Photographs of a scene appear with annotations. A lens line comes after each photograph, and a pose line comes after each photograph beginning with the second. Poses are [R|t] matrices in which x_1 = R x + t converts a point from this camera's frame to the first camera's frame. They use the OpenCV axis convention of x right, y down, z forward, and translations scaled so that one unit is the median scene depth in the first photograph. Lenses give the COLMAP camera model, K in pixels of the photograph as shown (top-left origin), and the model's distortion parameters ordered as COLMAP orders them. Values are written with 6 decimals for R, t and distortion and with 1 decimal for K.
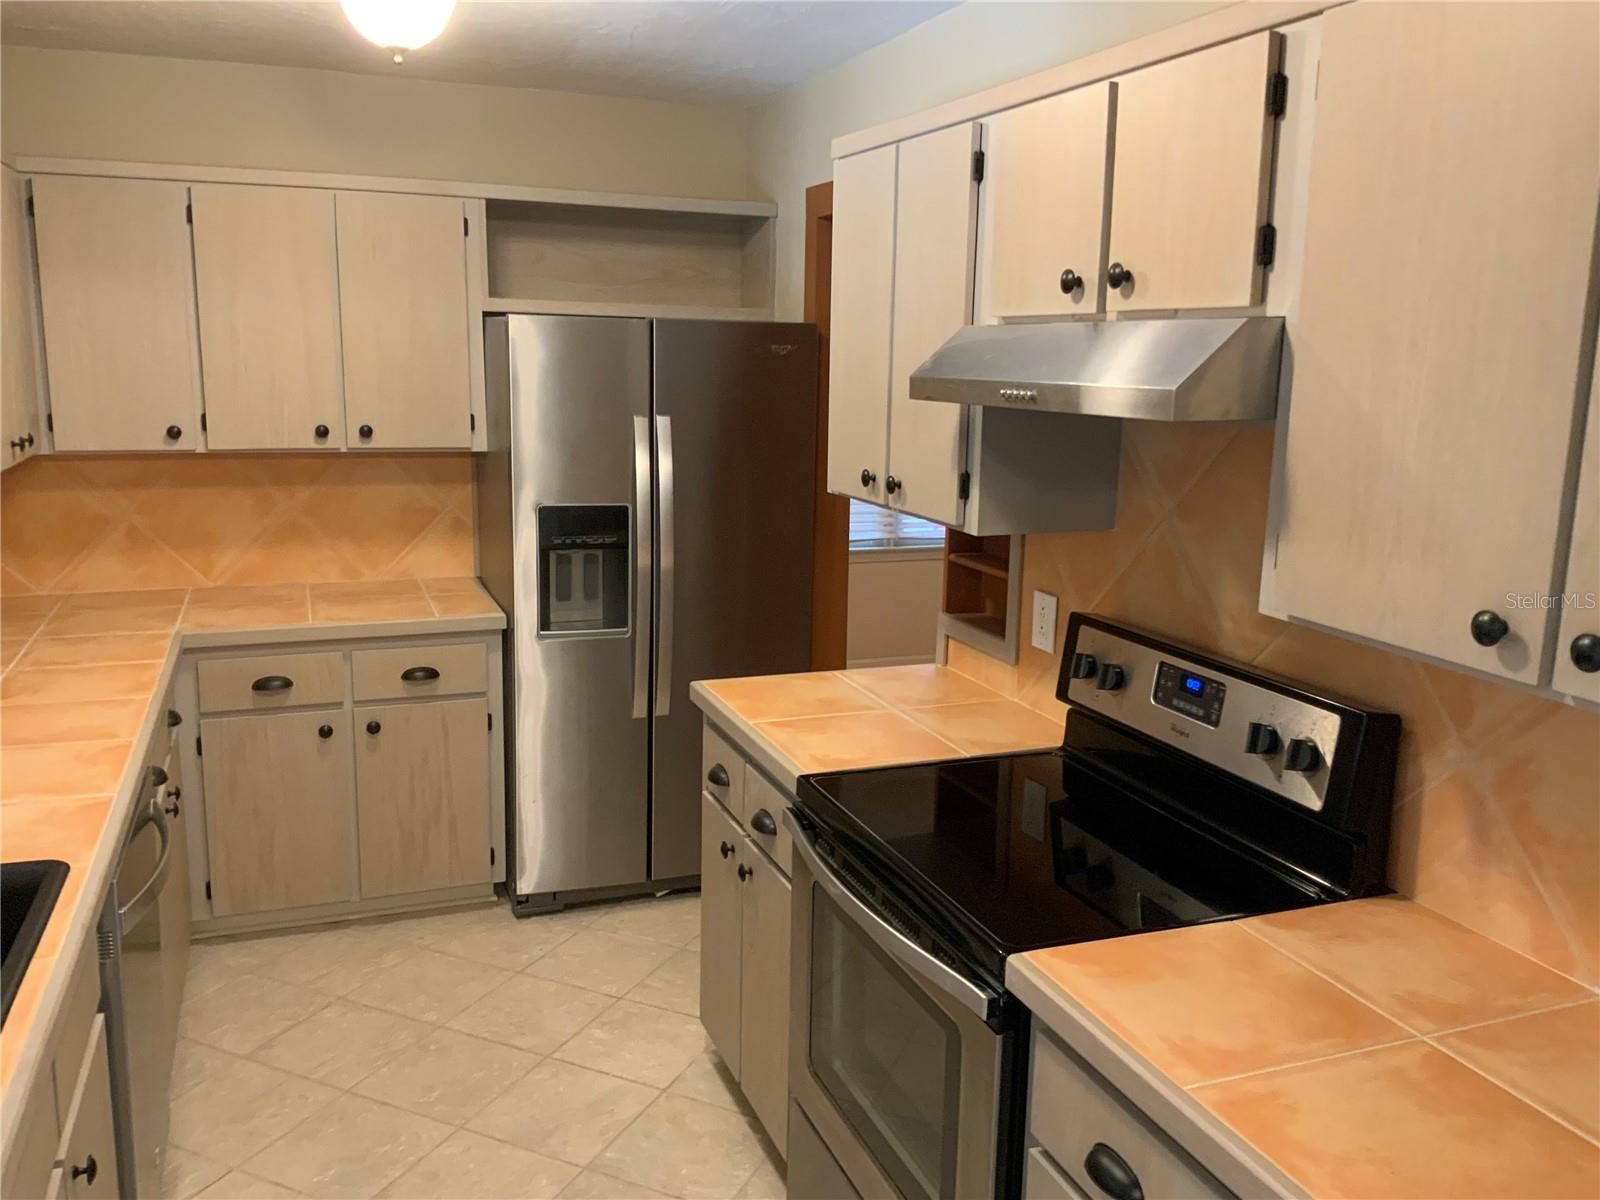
lens RADIAL K [[1331.2, 0, 803.1], [0, 1331.2, 607.9], [0, 0, 1]] dist [0.063734, -0.099274]
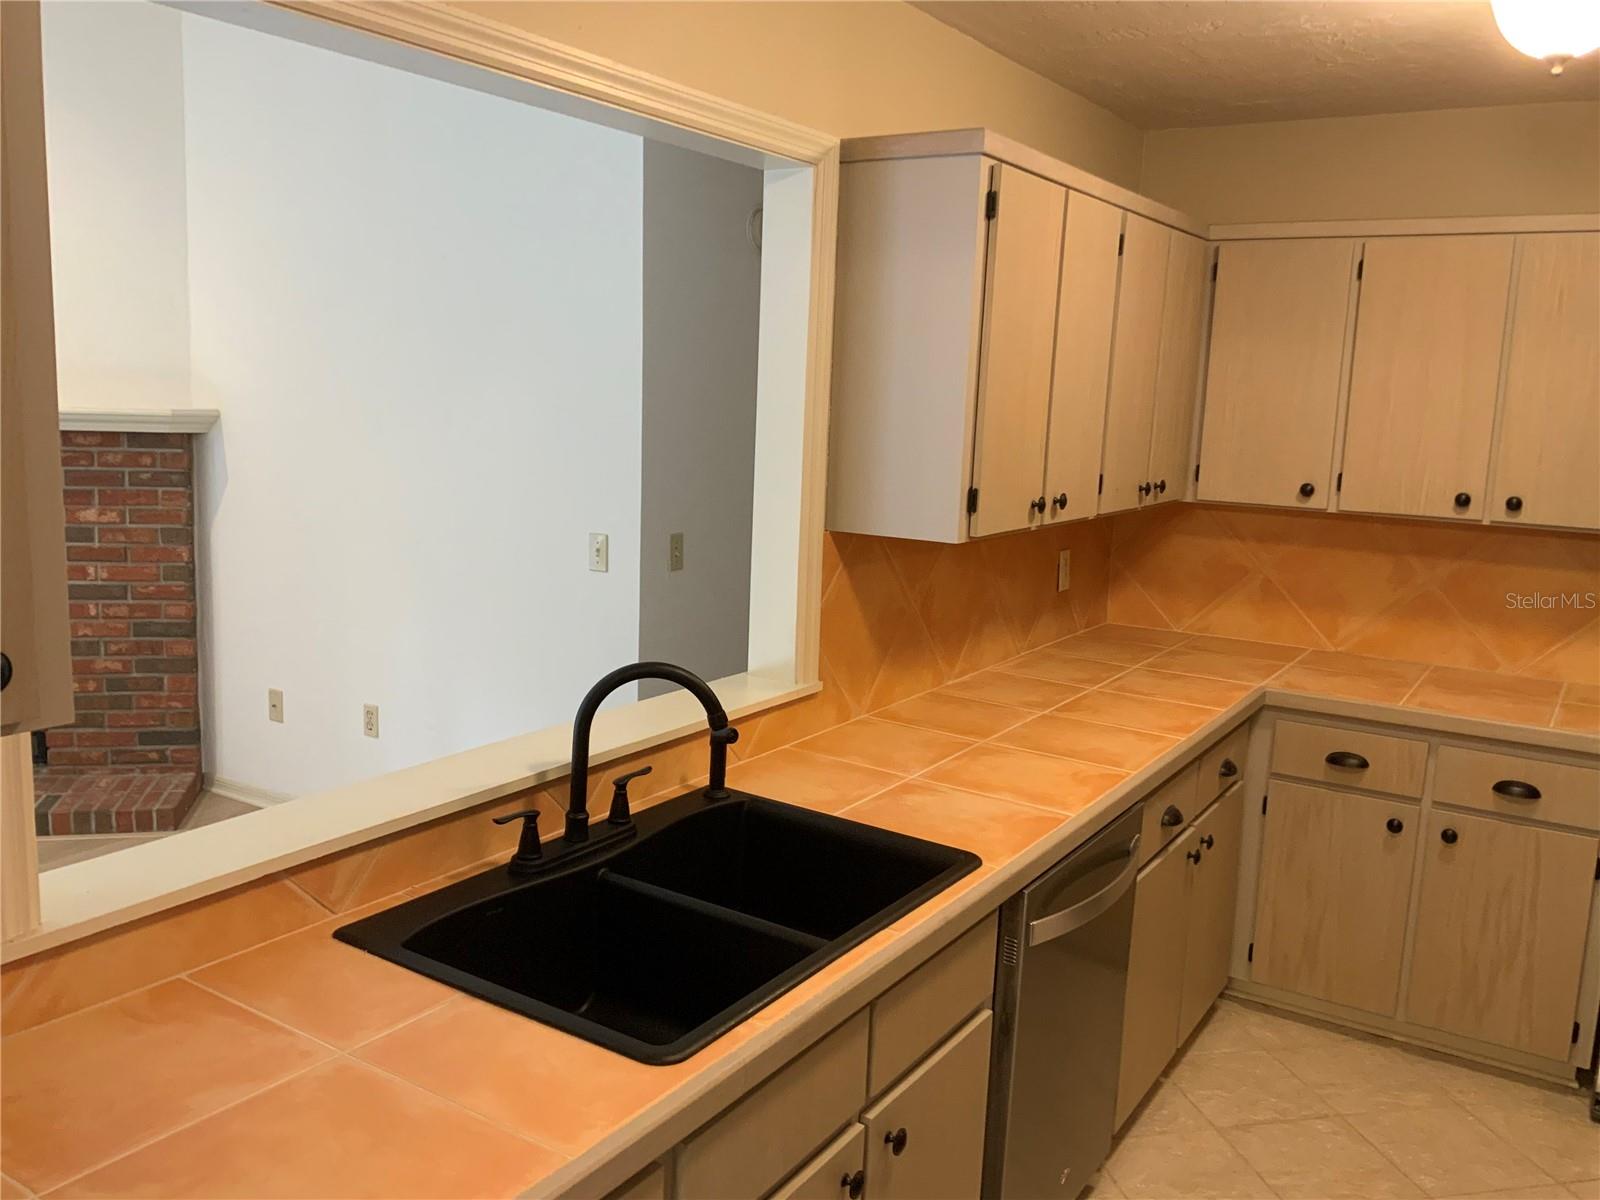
lens RADIAL K [[1331.2, 0, 803.1], [0, 1331.2, 607.9], [0, 0, 1]] dist [0.063734, -0.099274]
pose [[0.593423, 0.135477, -0.793407, 0.106797], [-0.179691, 0.983153, 0.033478, -0.011049], [0.784576, 0.122702, 0.607770, 0.113726]]
